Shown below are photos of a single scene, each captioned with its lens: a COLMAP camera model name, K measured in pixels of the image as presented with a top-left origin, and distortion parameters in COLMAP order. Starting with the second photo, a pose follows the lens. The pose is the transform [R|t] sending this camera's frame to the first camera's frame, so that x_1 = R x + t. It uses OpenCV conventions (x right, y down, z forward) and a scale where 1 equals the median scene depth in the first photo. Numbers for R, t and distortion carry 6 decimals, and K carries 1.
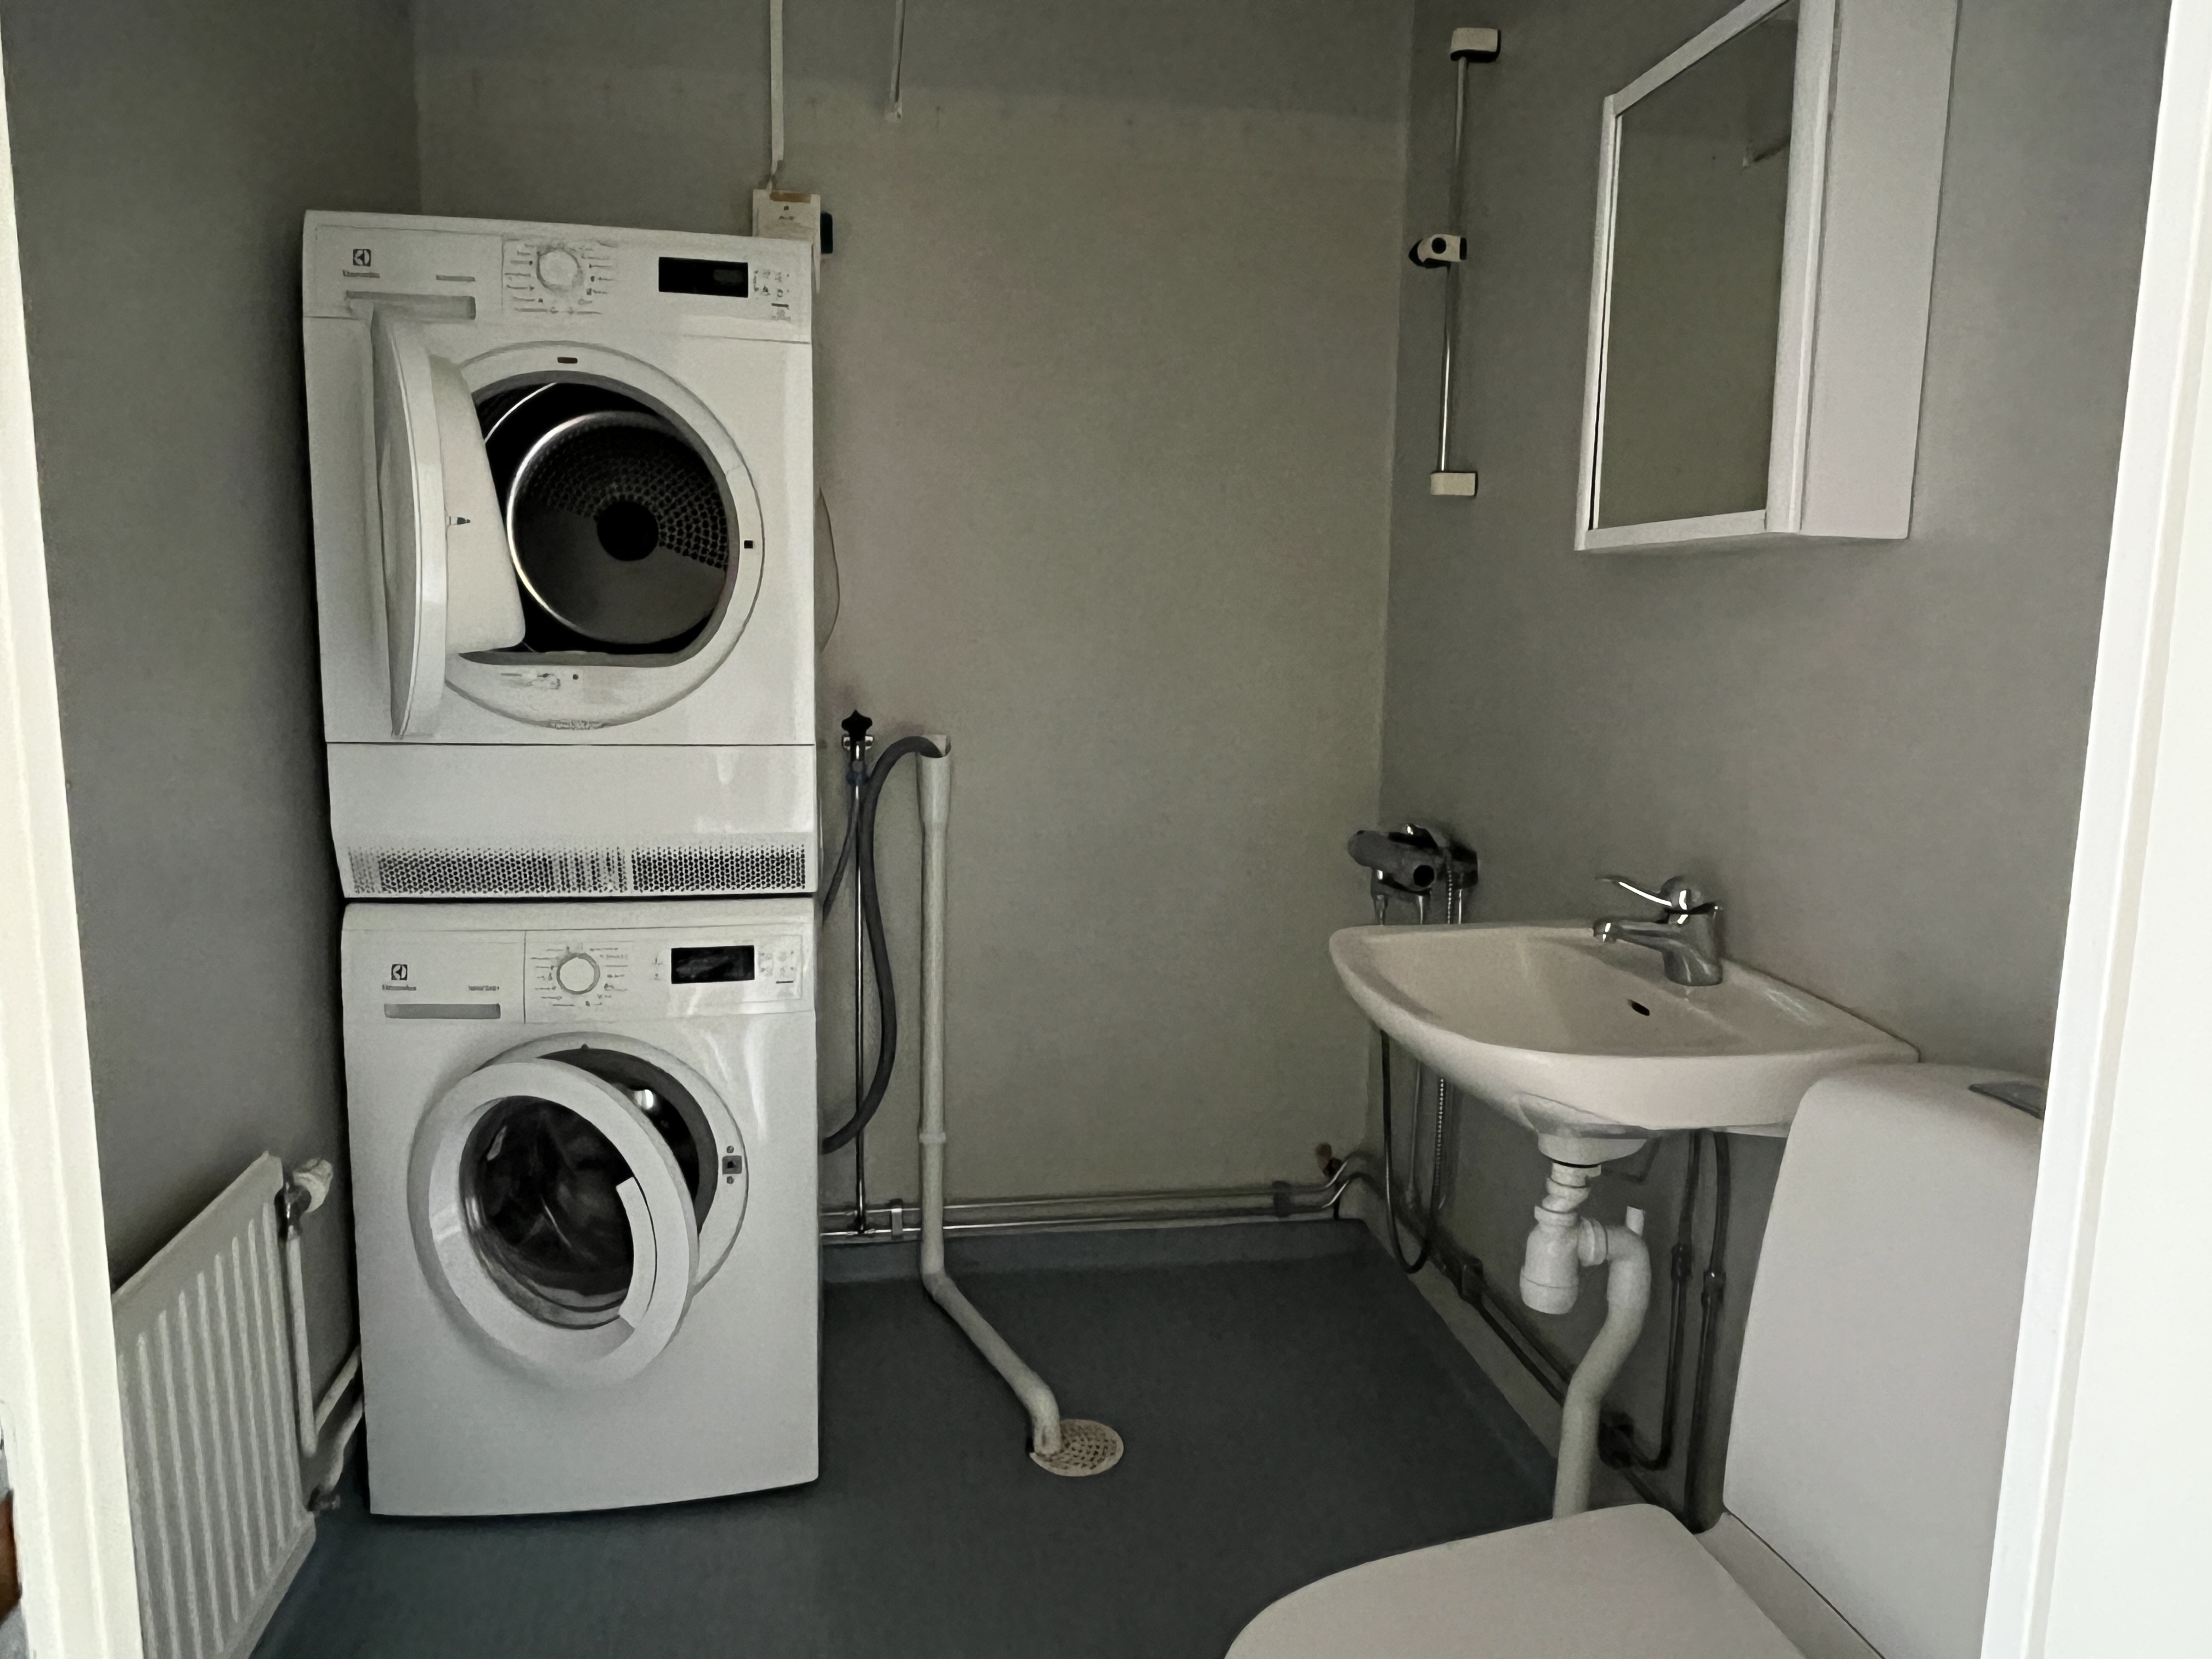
lens RADIAL K [[1379.1, 0, 1106.0], [0, 1379.1, 829.5], [0, 0, 1]] dist [0.006379, 0.000255]
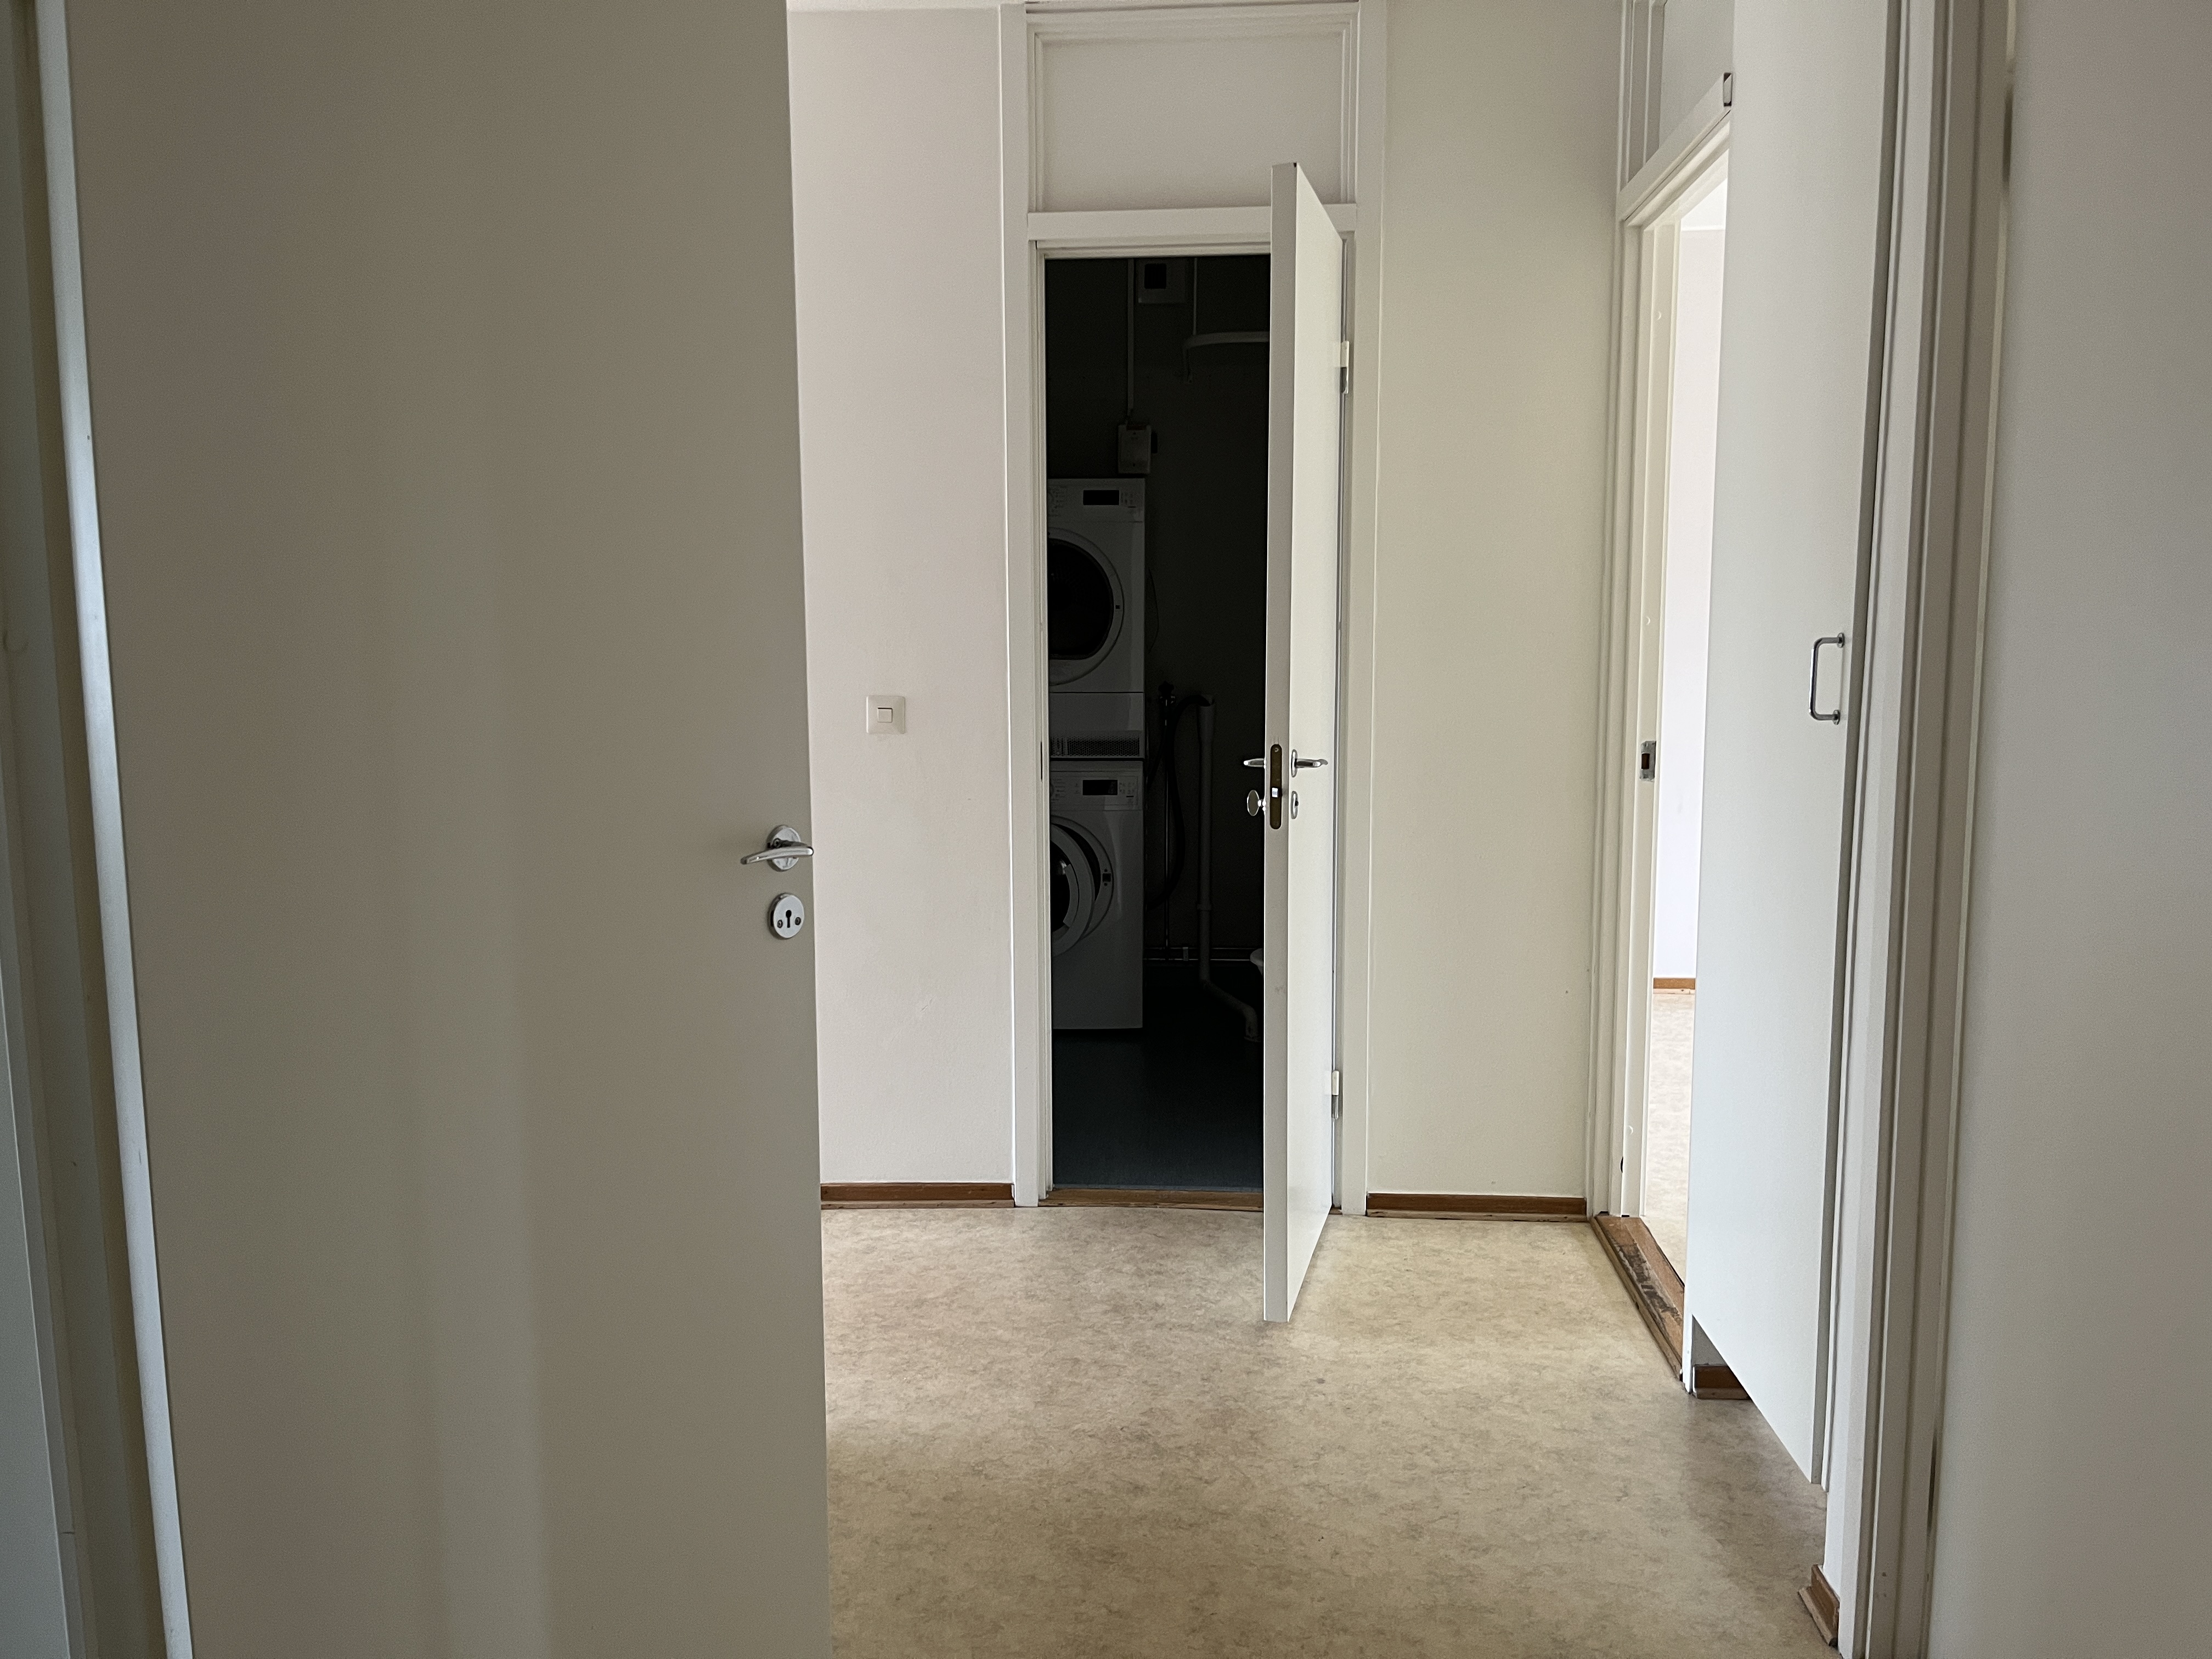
lens RADIAL K [[1664.3, 0, 1106.0], [0, 1664.3, 829.5], [0, 0, 1]] dist [0.001015, -0.000017]
pose [[0.971503, 0.006304, -0.236943, 0.367096], [-0.011884, 0.999685, -0.022127, 0.218140], [0.236728, 0.024312, 0.971272, -1.621294]]
